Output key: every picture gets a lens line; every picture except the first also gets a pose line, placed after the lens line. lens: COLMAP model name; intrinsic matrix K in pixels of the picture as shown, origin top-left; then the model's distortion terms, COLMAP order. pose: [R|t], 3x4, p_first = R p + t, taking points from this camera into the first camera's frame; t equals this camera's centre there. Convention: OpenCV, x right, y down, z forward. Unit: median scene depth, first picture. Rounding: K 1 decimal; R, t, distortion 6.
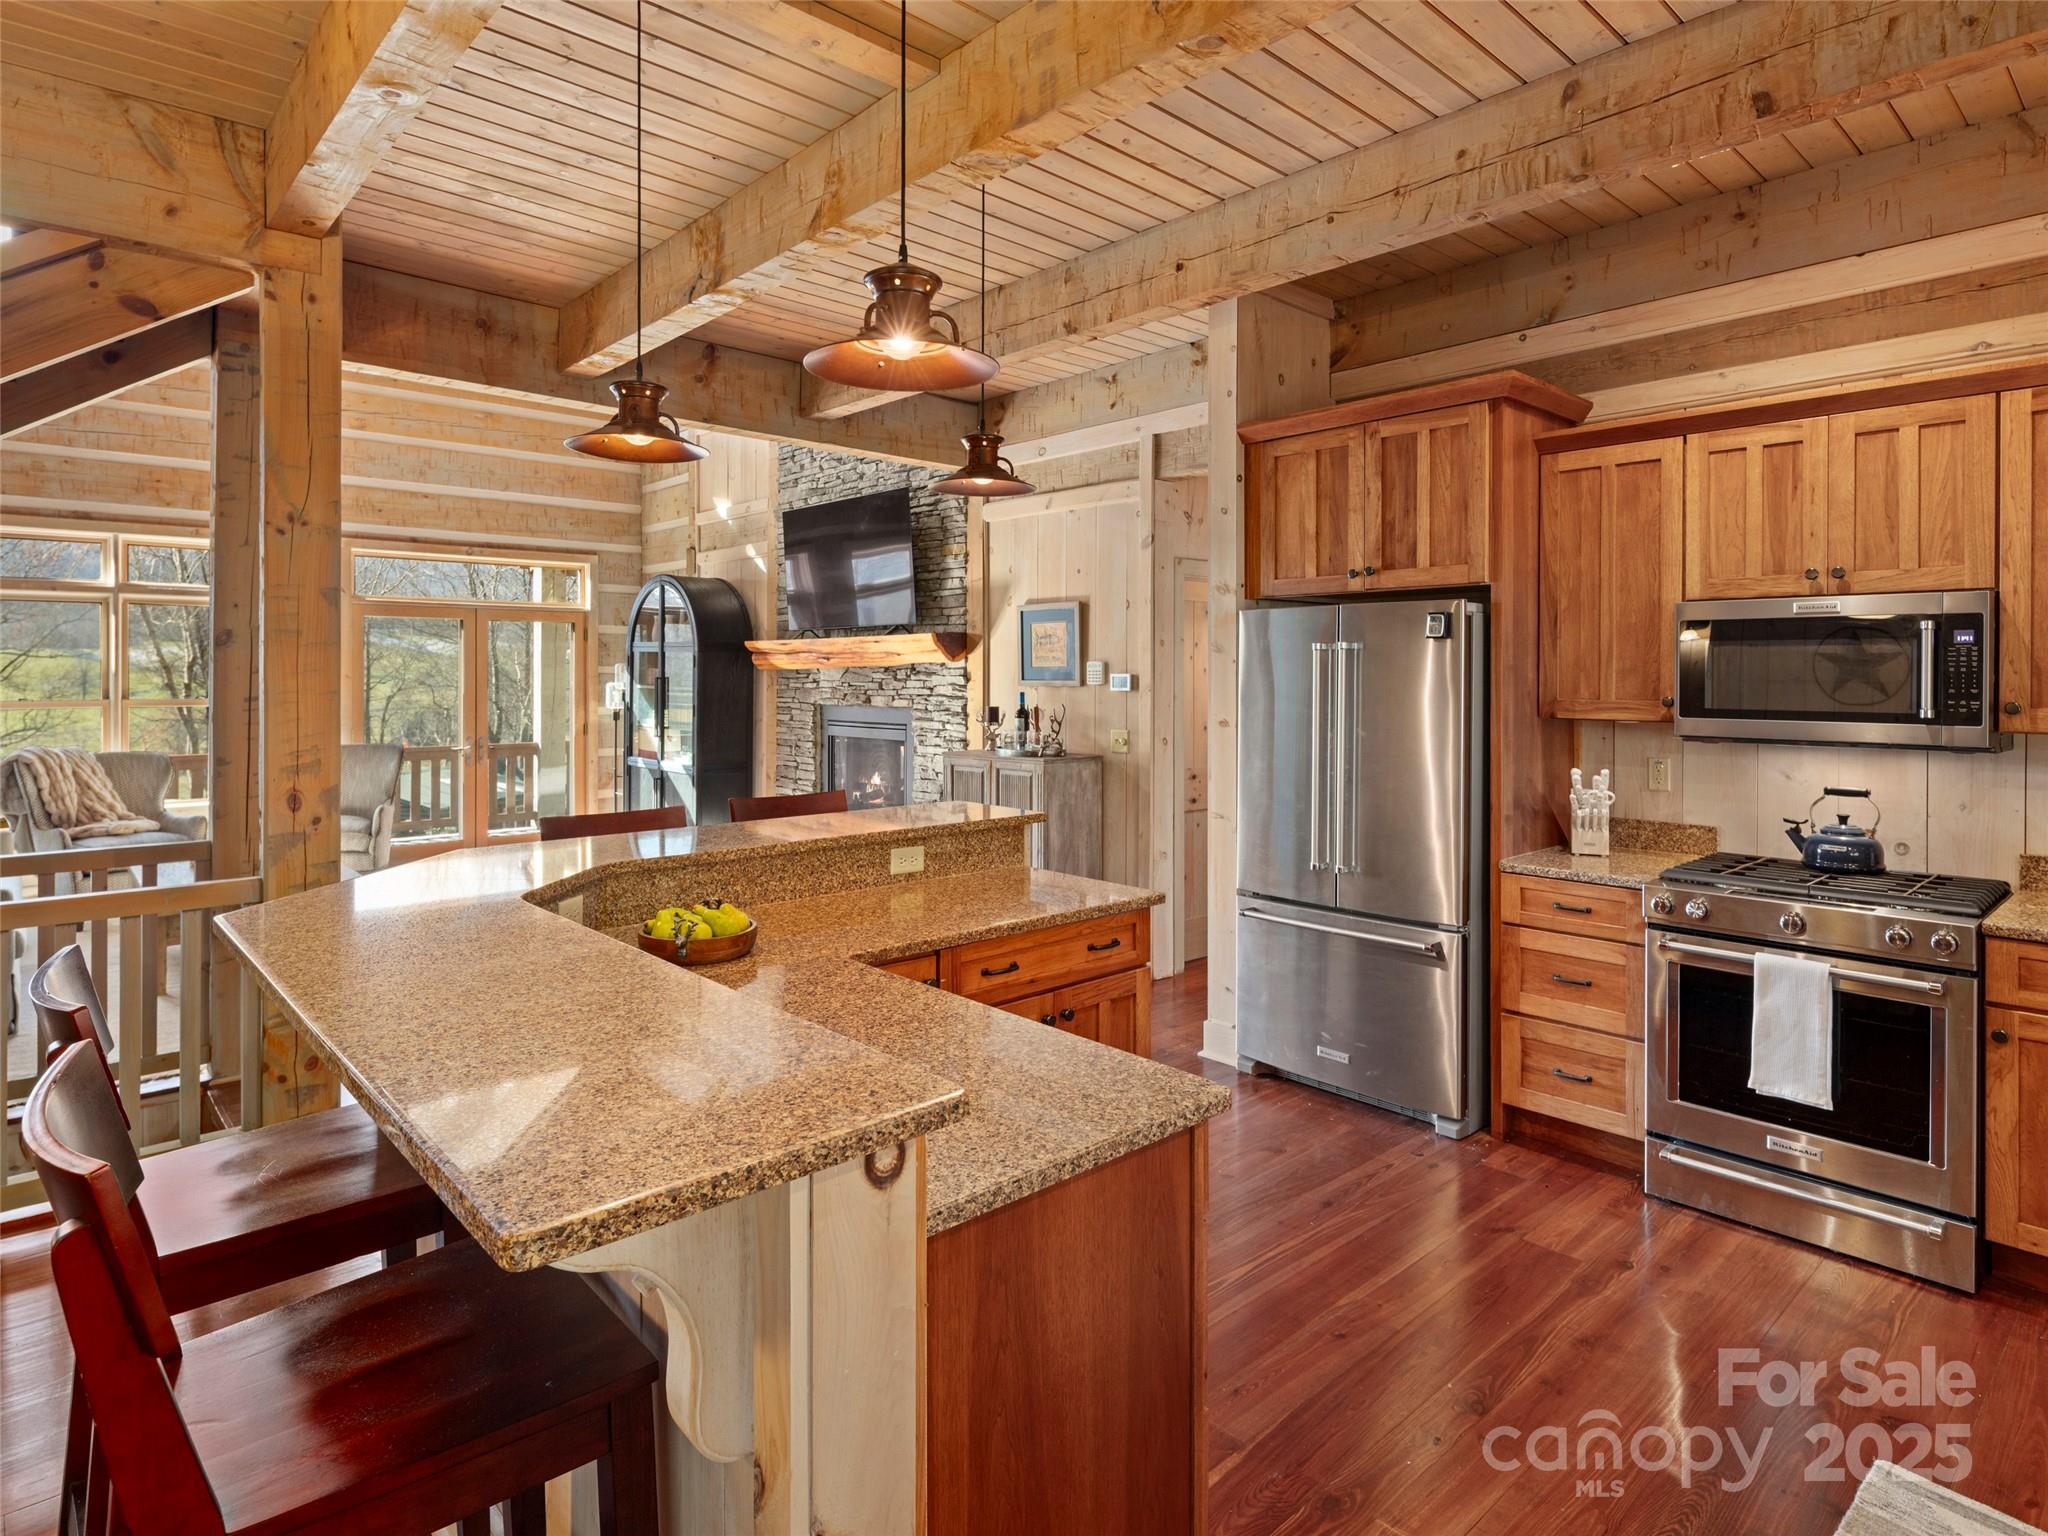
lens RADIAL K [[1126.0, 0, 1030.2], [0, 1126.0, 674.1], [0, 0, 1]] dist [0.010208, -0.008296]
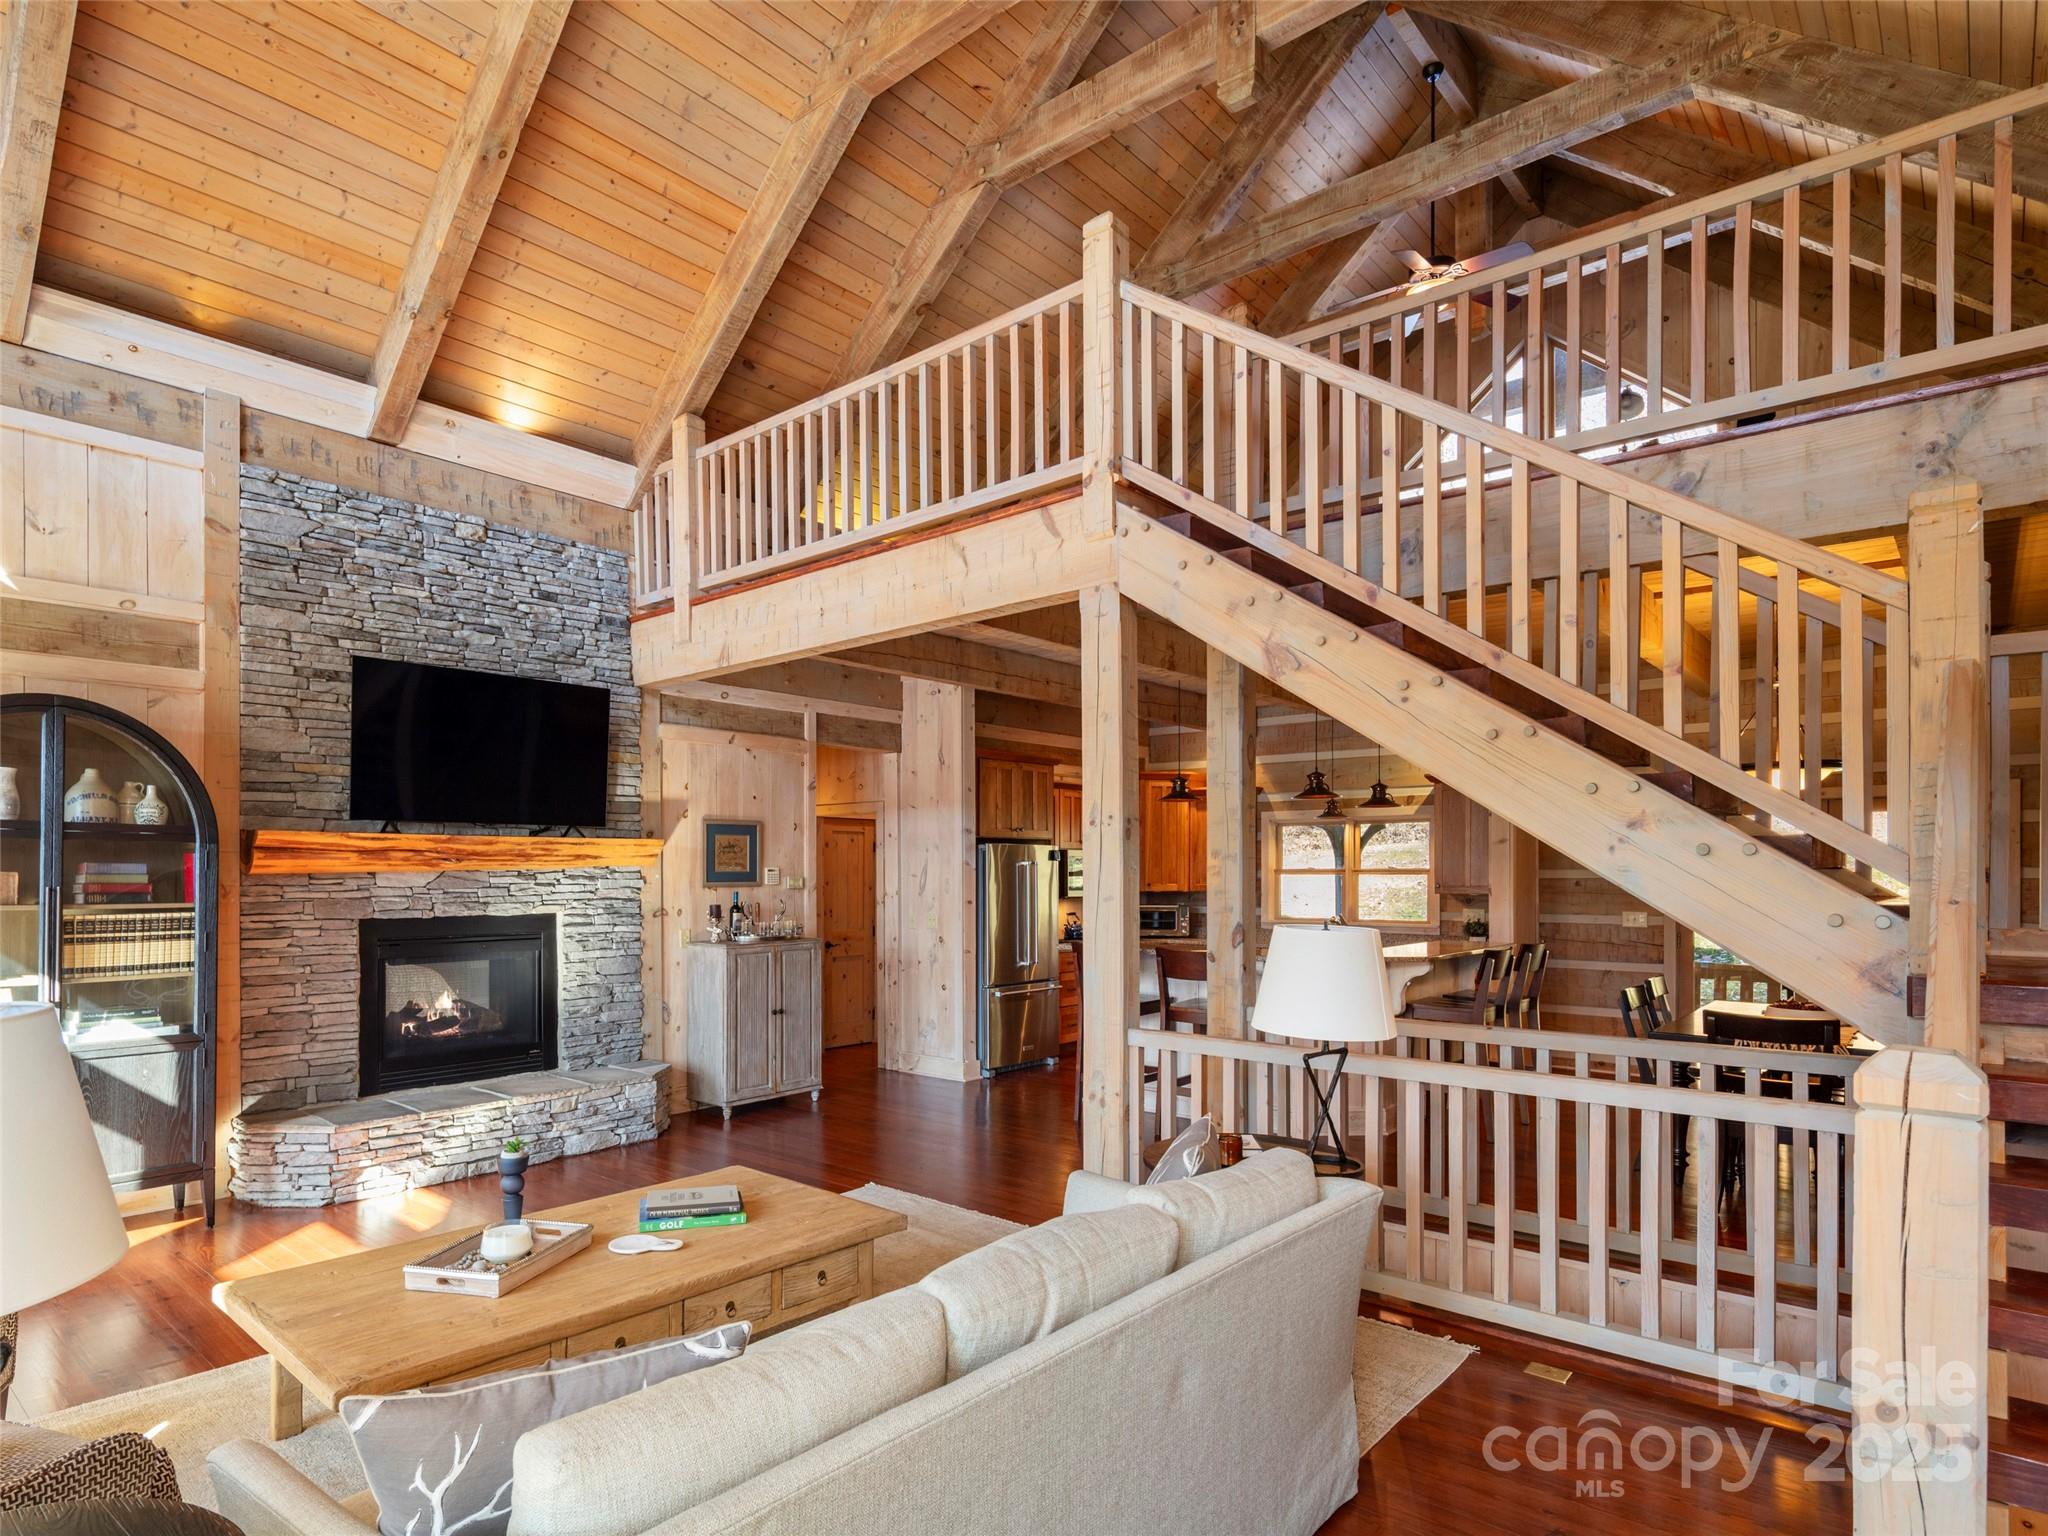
lens RADIAL K [[1126.0, 0, 952.4], [0, 1126.0, 877.1], [0, 0, 1]] dist [0.010208, -0.008296]
pose [[-0.089911, -0.005724, 0.995933, -1.964447], [0.001878, 0.999981, 0.005917, -0.010848], [-0.995948, 0.002403, -0.089899, 1.379111]]
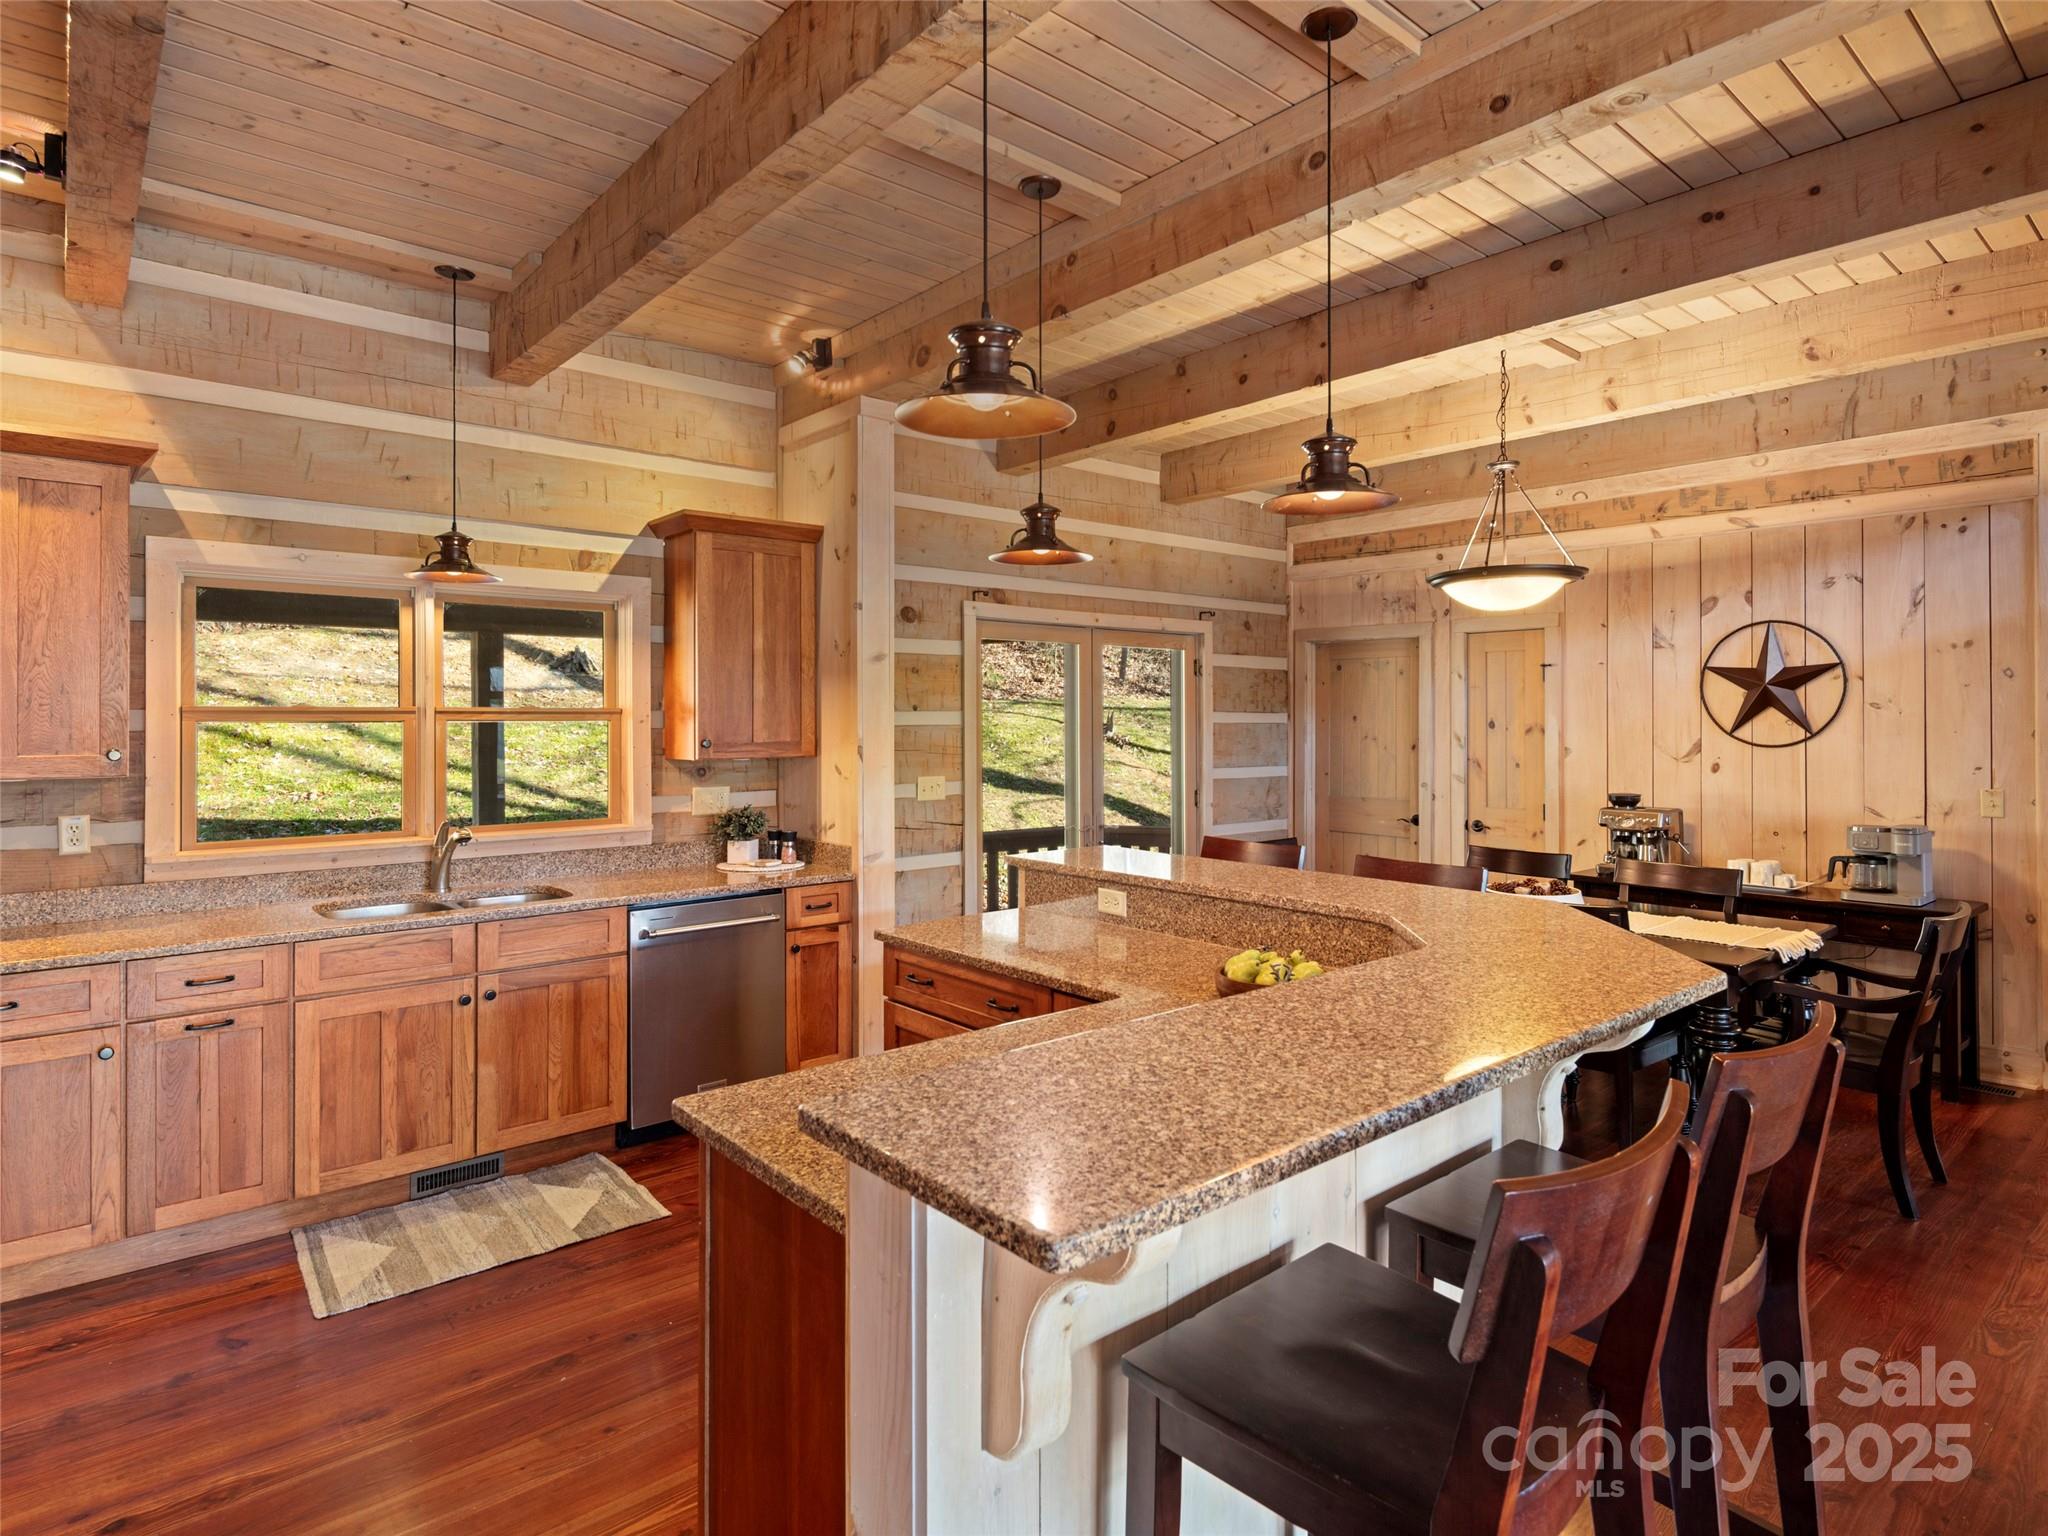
lens RADIAL K [[1126.0, 0, 1039.5], [0, 1126.0, 711.8], [0, 0, 1]] dist [0.010208, -0.008296]
pose [[-0.999768, -0.000313, 0.021518, -0.067672], [-0.000412, 0.999989, -0.004582, -0.003666], [-0.021516, -0.004590, -0.999758, 1.291838]]
